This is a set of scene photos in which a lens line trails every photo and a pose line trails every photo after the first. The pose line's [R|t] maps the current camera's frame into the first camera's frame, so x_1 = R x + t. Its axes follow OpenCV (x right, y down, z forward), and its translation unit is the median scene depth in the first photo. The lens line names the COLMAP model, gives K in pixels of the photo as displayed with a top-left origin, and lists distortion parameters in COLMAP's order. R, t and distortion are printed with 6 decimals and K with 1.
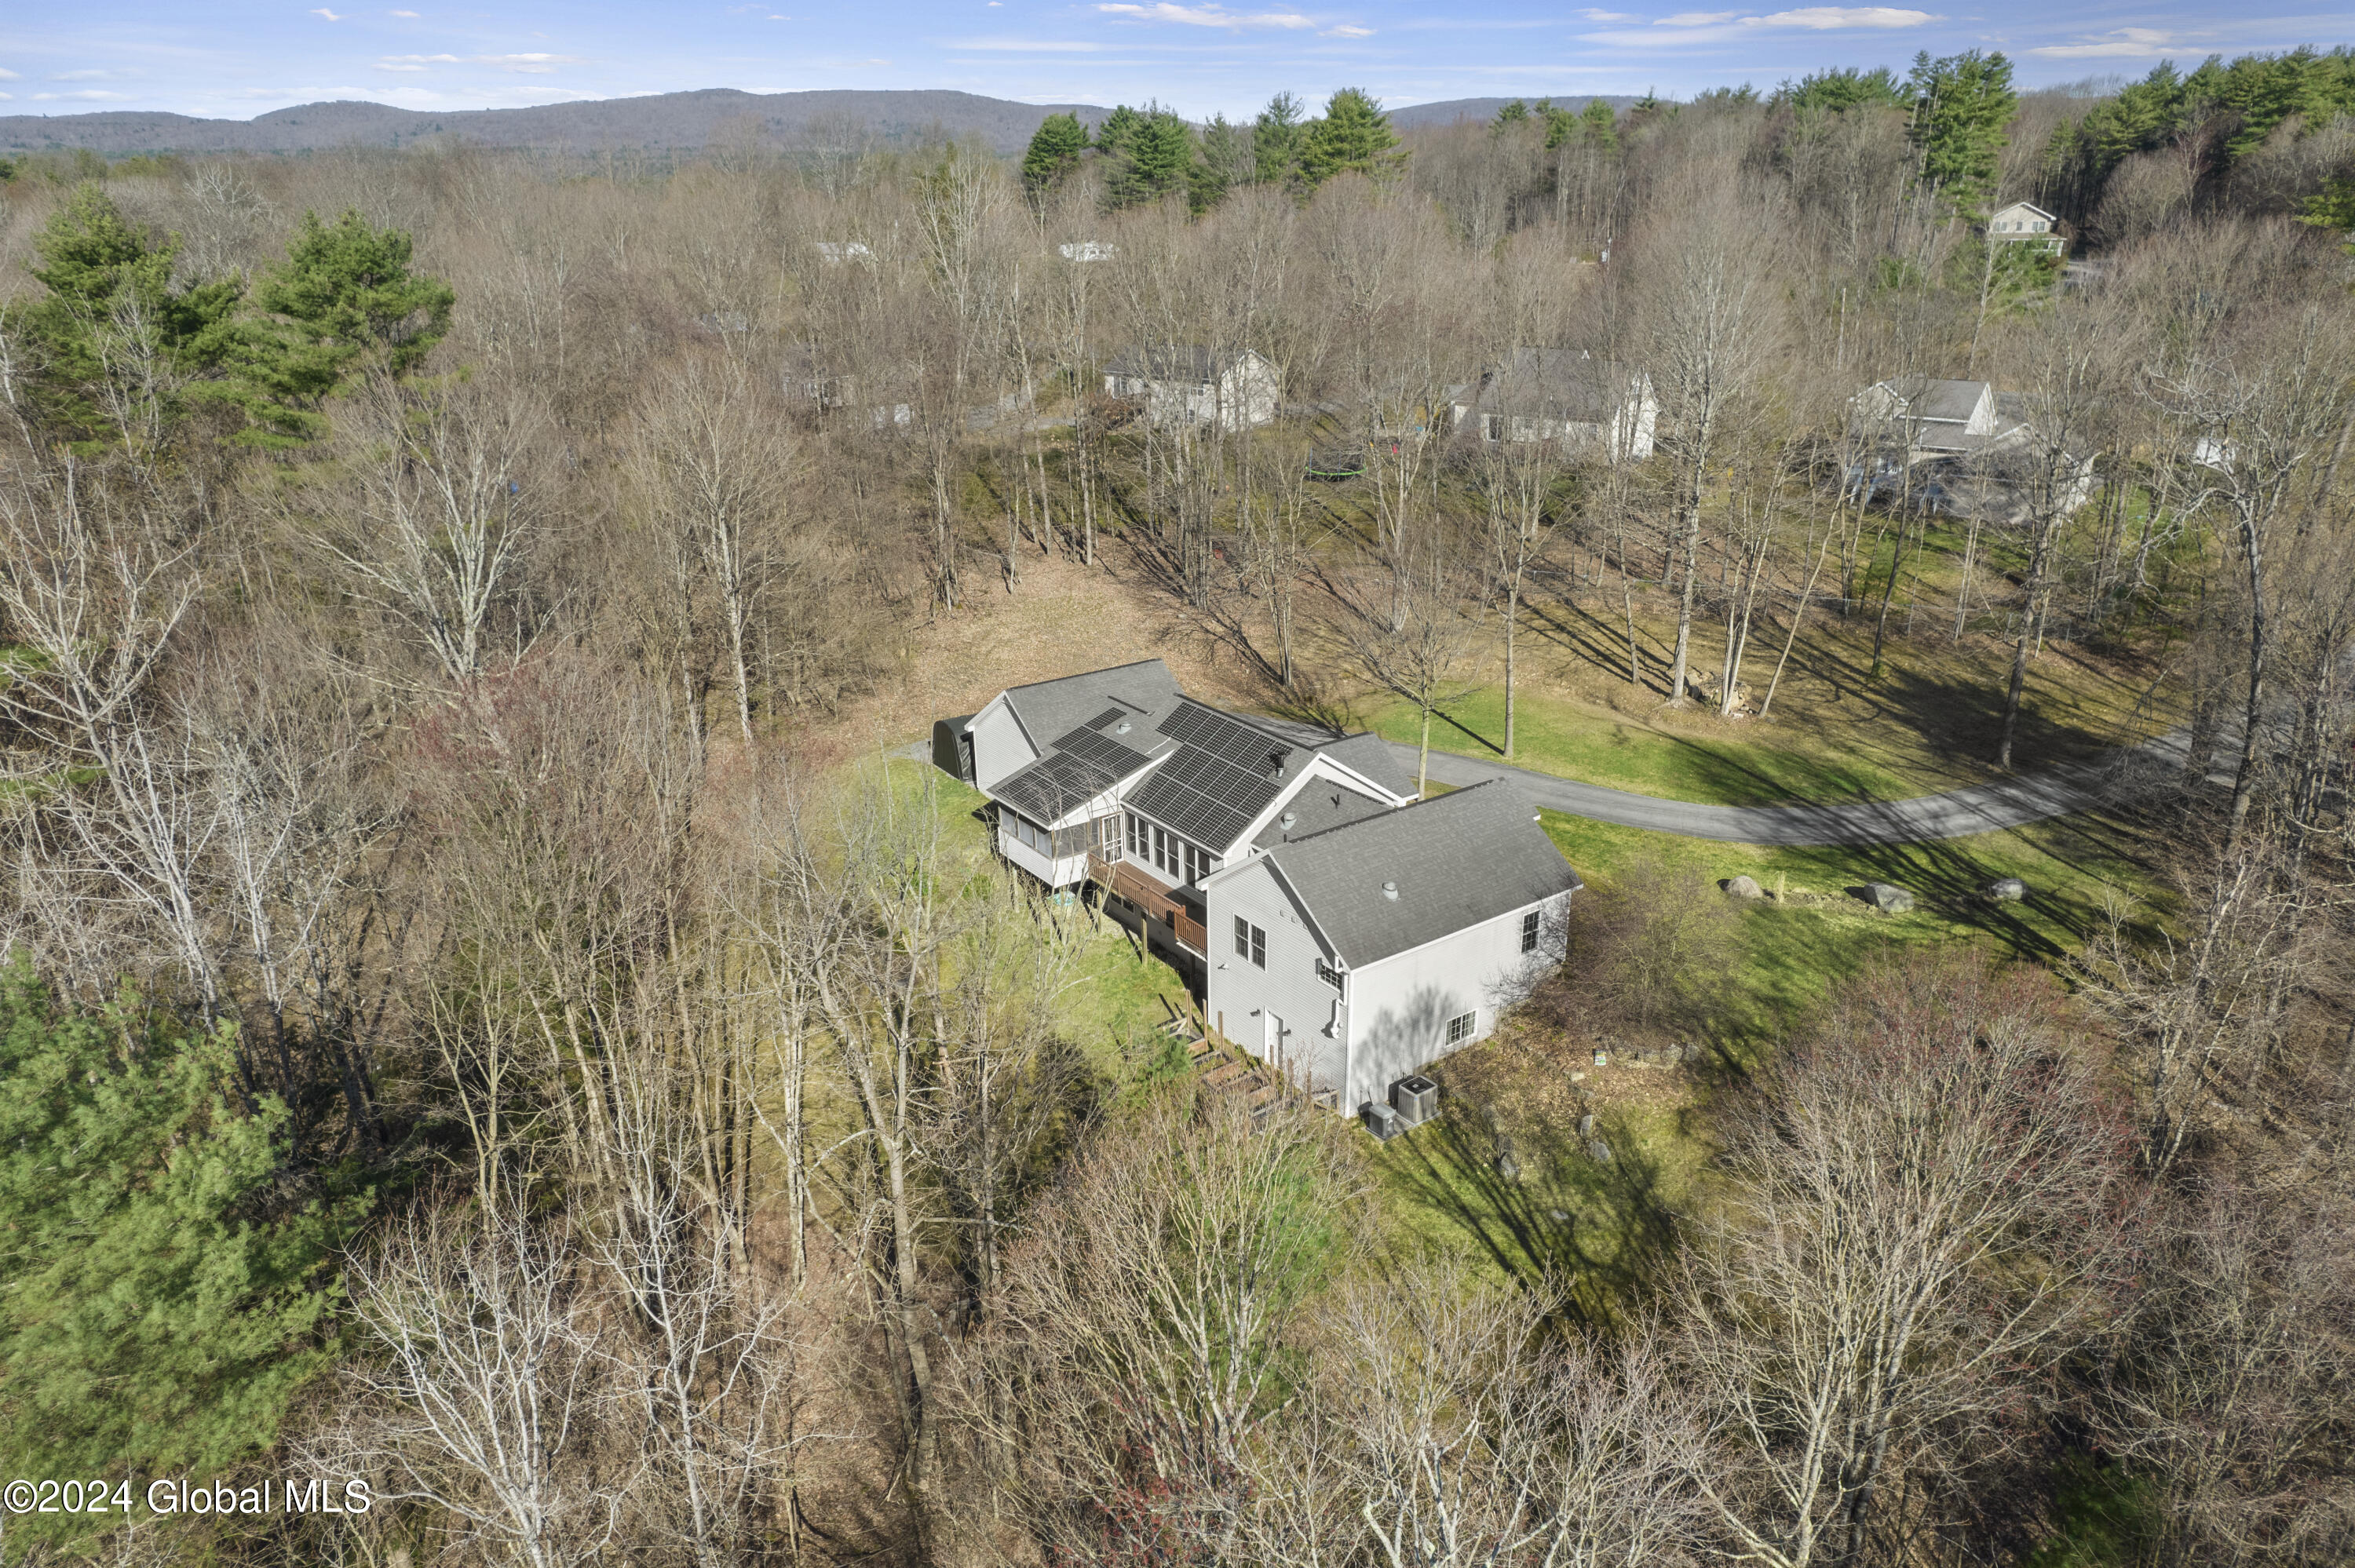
lens RADIAL K [[1538.1, 0, 1177.5], [0, 1538.1, 784.0], [0, 0, 1]] dist [-0.032764, -0.002754]
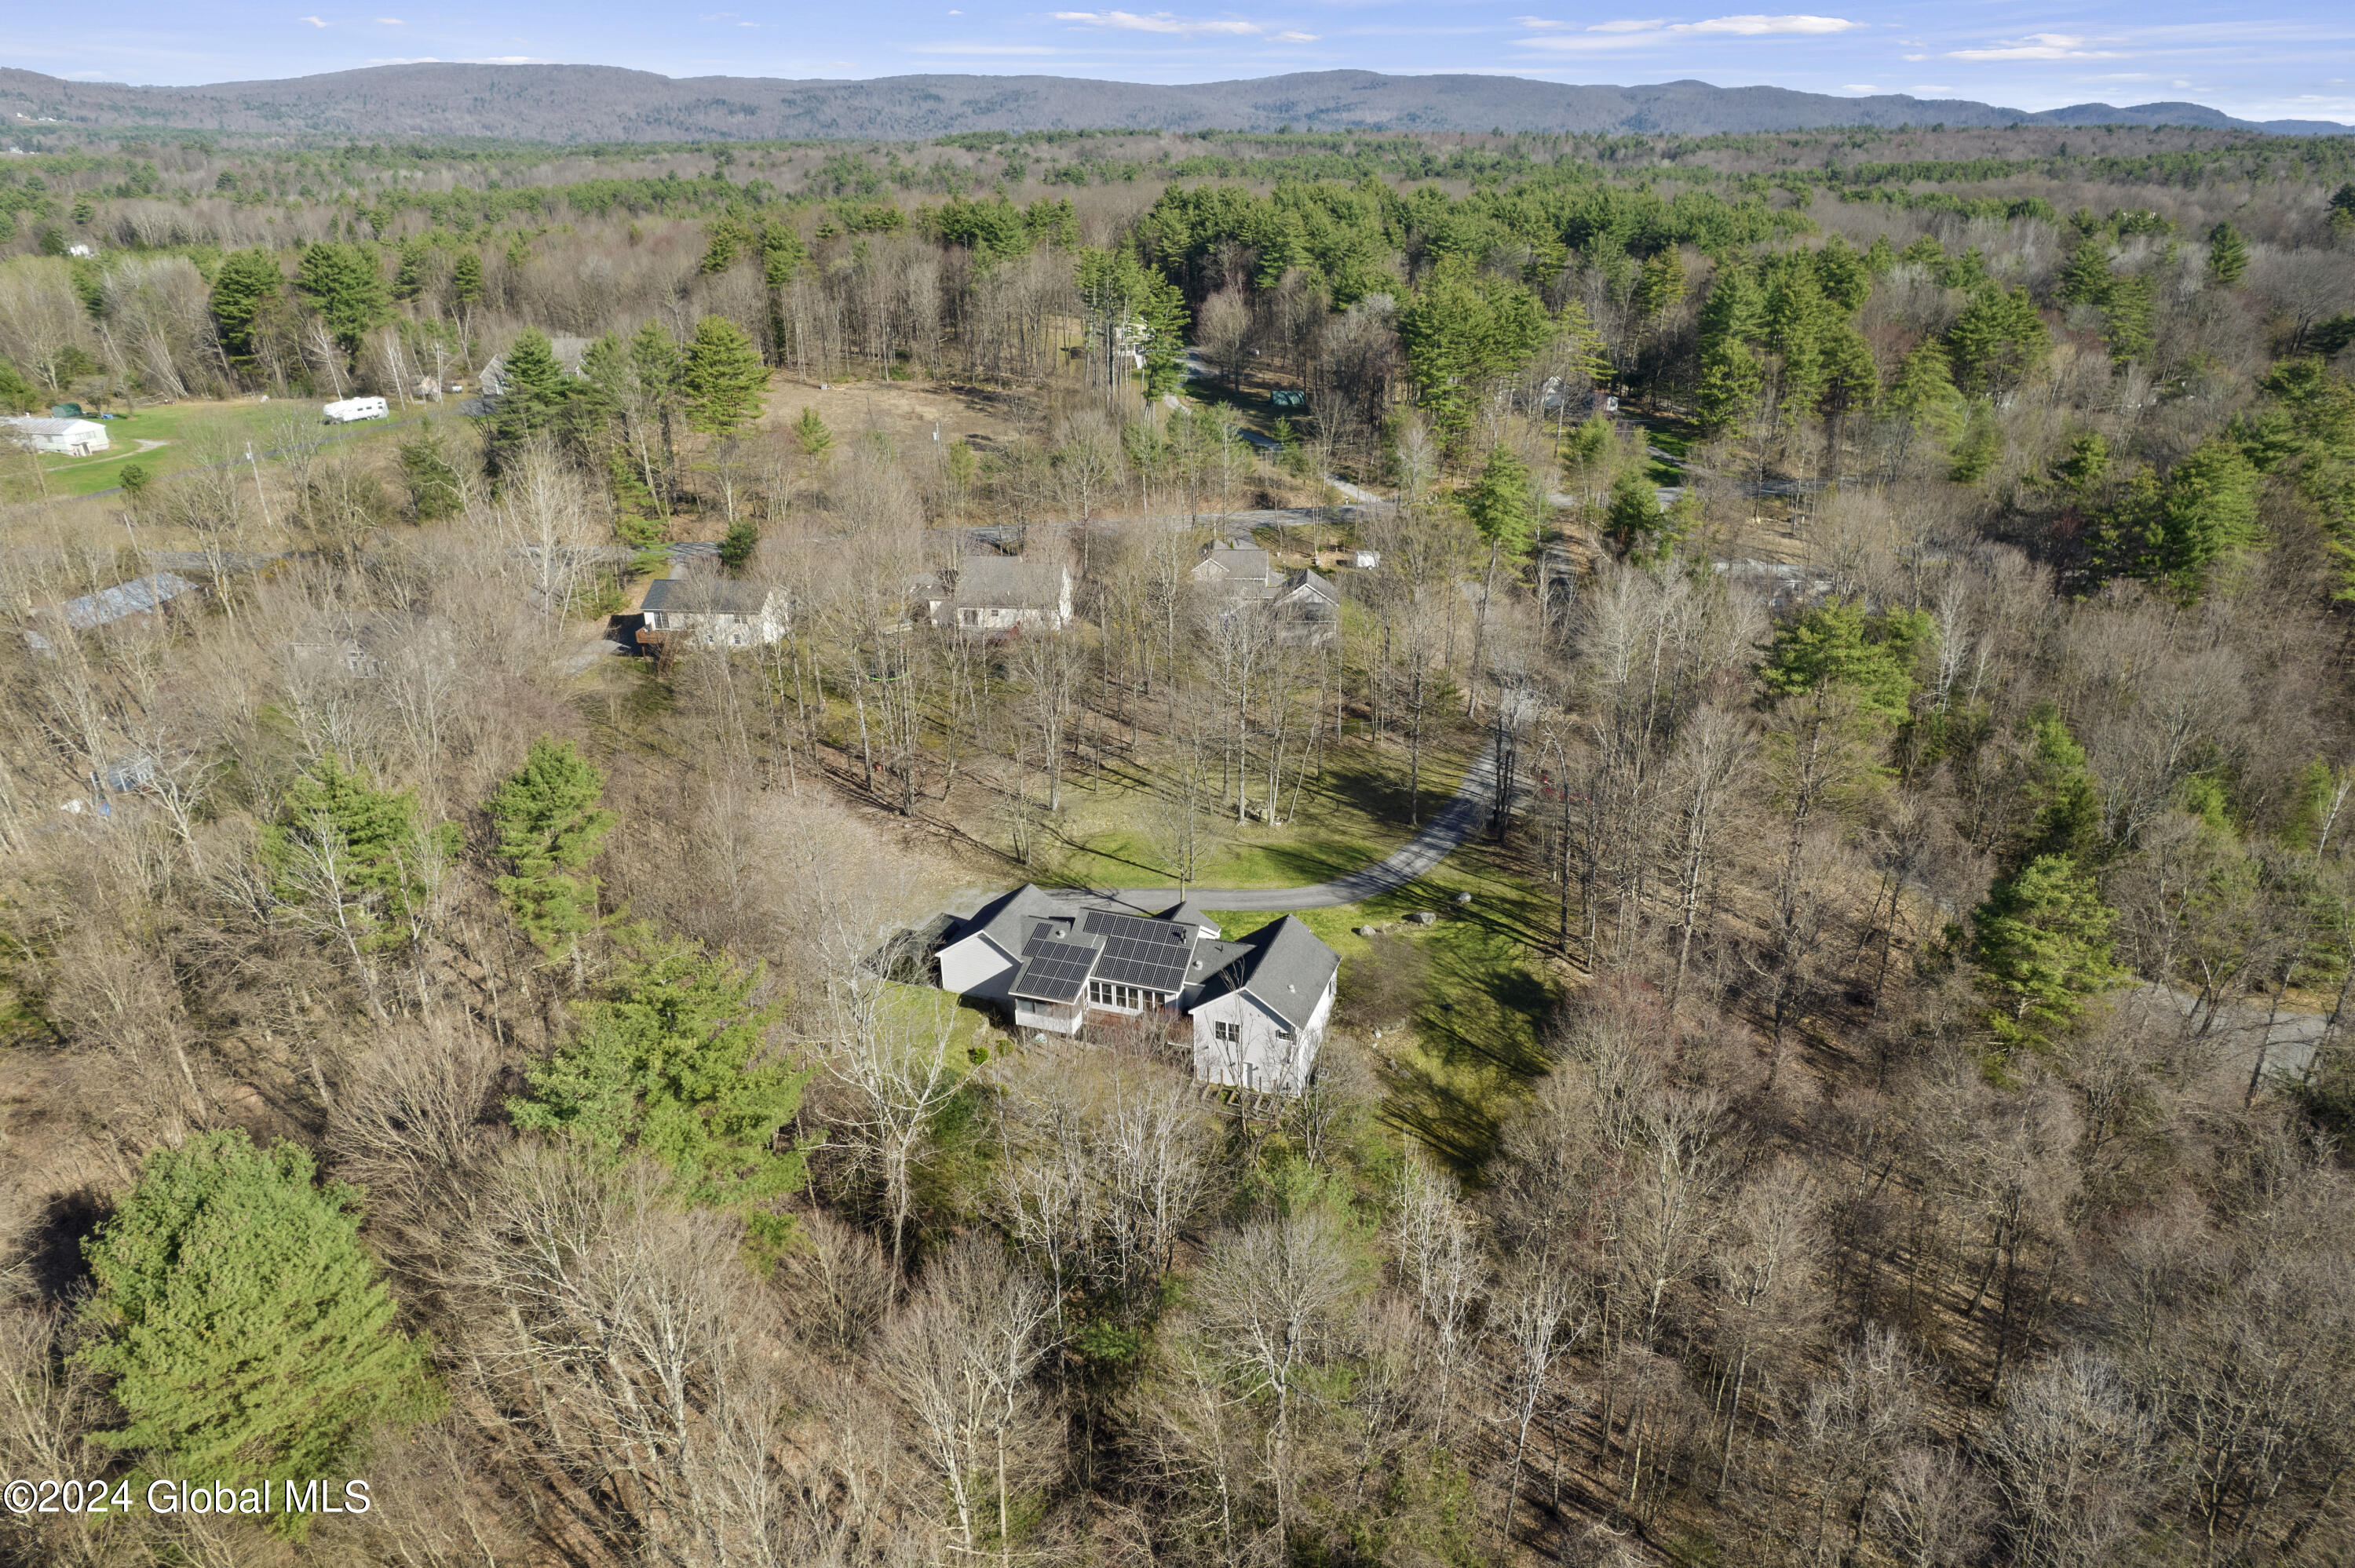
lens RADIAL K [[1538.1, 0, 1177.5], [0, 1538.1, 784.0], [0, 0, 1]] dist [-0.032764, -0.002754]
pose [[0.823121, -0.222138, 0.522615, -0.842762], [0.208792, 0.974237, 0.085252, -0.341624], [-0.528089, 0.038945, 0.848295, -0.593760]]
